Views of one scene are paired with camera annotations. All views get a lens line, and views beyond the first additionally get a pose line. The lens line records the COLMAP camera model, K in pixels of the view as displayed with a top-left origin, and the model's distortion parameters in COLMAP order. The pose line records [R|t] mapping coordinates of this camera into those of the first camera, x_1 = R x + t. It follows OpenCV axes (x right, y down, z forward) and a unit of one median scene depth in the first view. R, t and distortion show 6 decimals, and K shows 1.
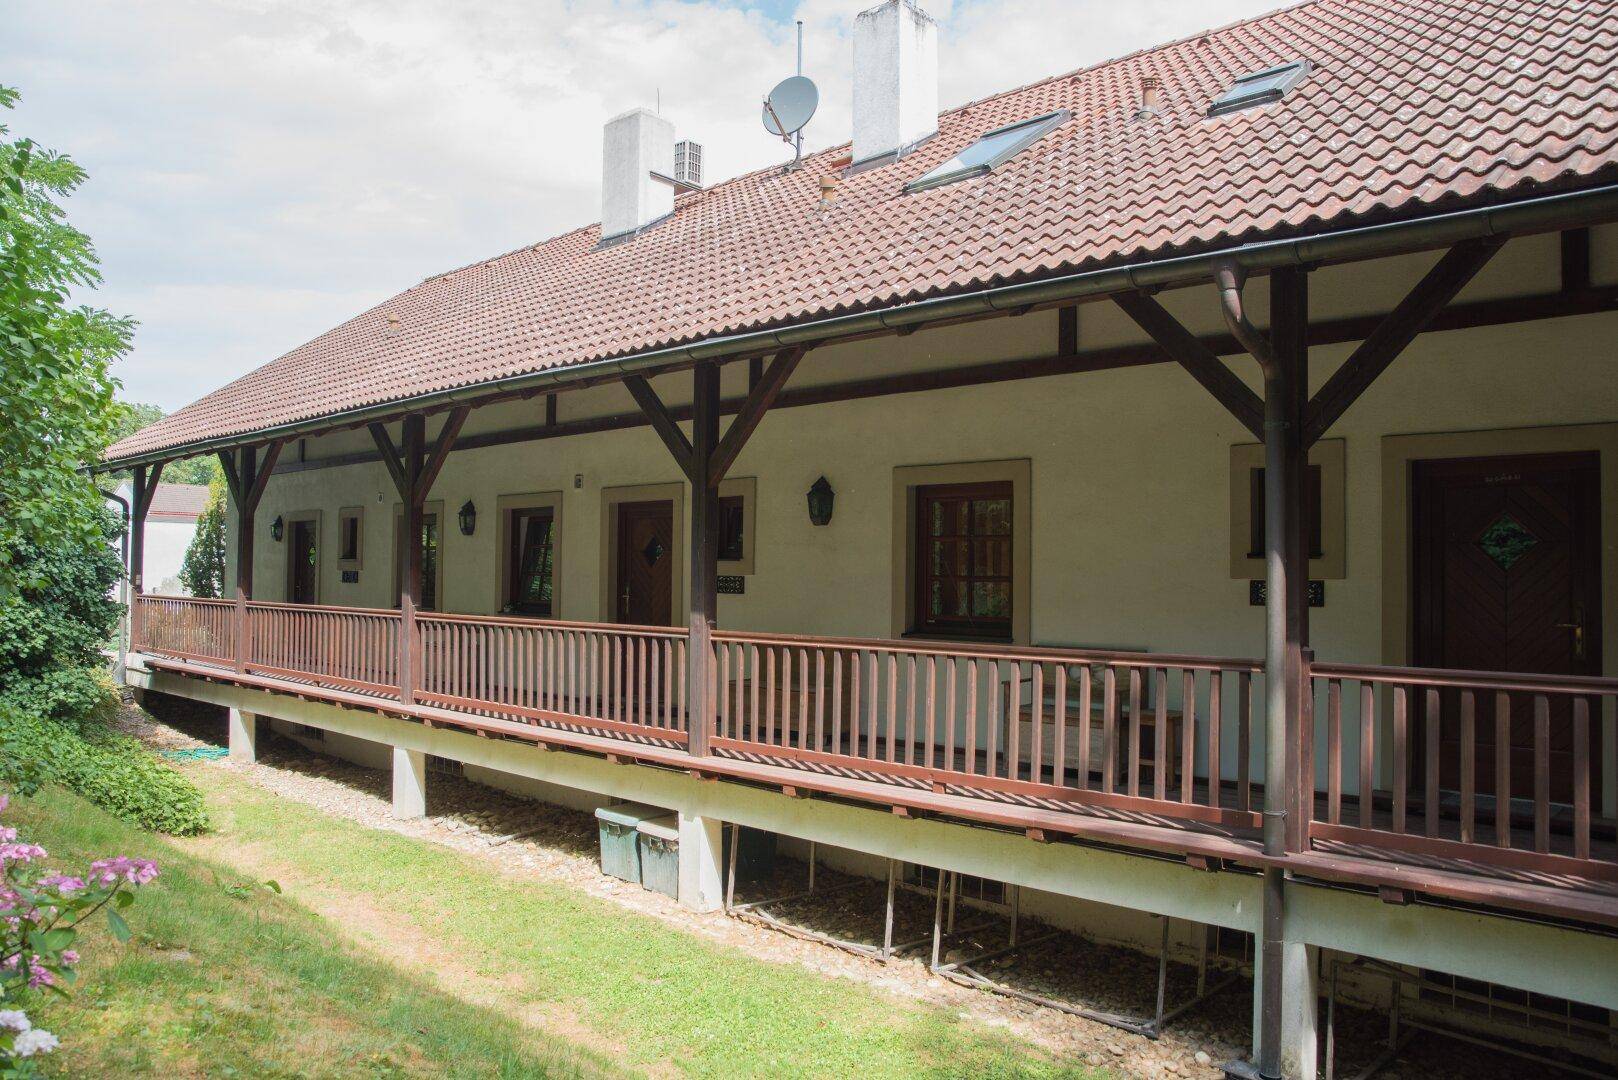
lens RADIAL K [[1189.2, 0, 809.0], [0, 1189.2, 540.0], [0, 0, 1]] dist [-0.126146, 0.109880]
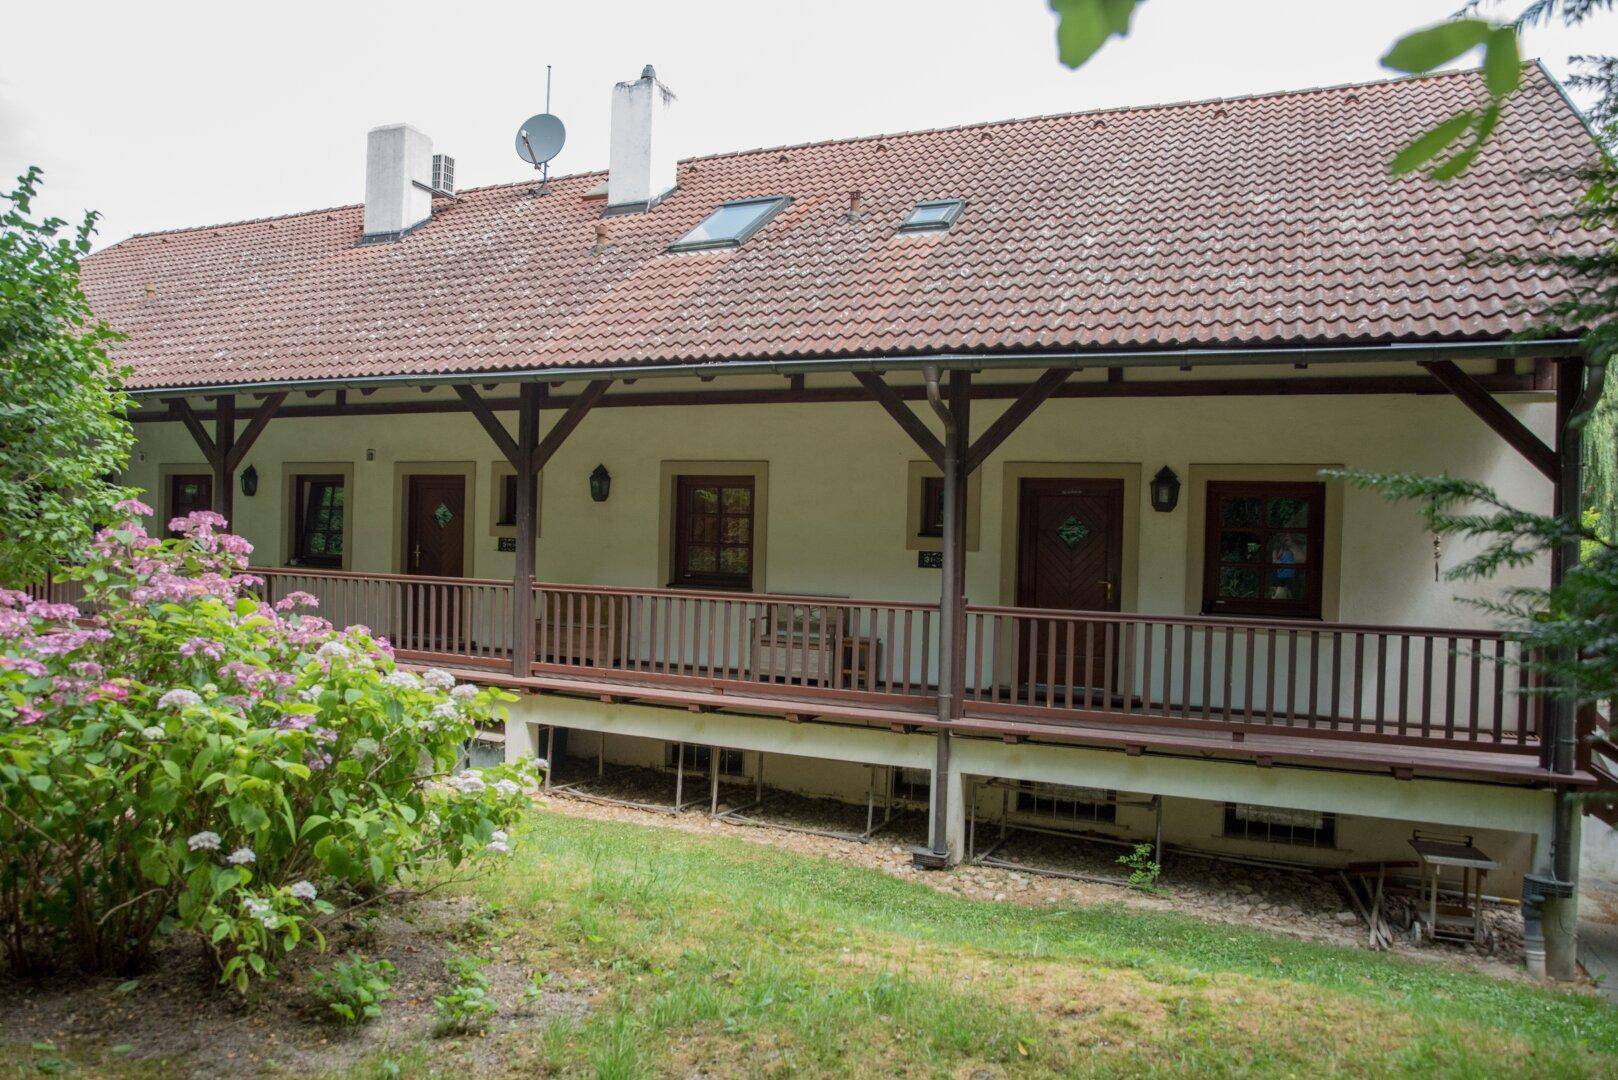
lens RADIAL K [[1189.2, 0, 809.0], [0, 1189.2, 540.0], [0, 0, 1]] dist [-0.126146, 0.109880]
pose [[0.941862, 0.009267, 0.335874, -0.233078], [-0.025981, 0.998635, 0.045304, -0.038758], [-0.334995, -0.051396, 0.940817, -0.340615]]
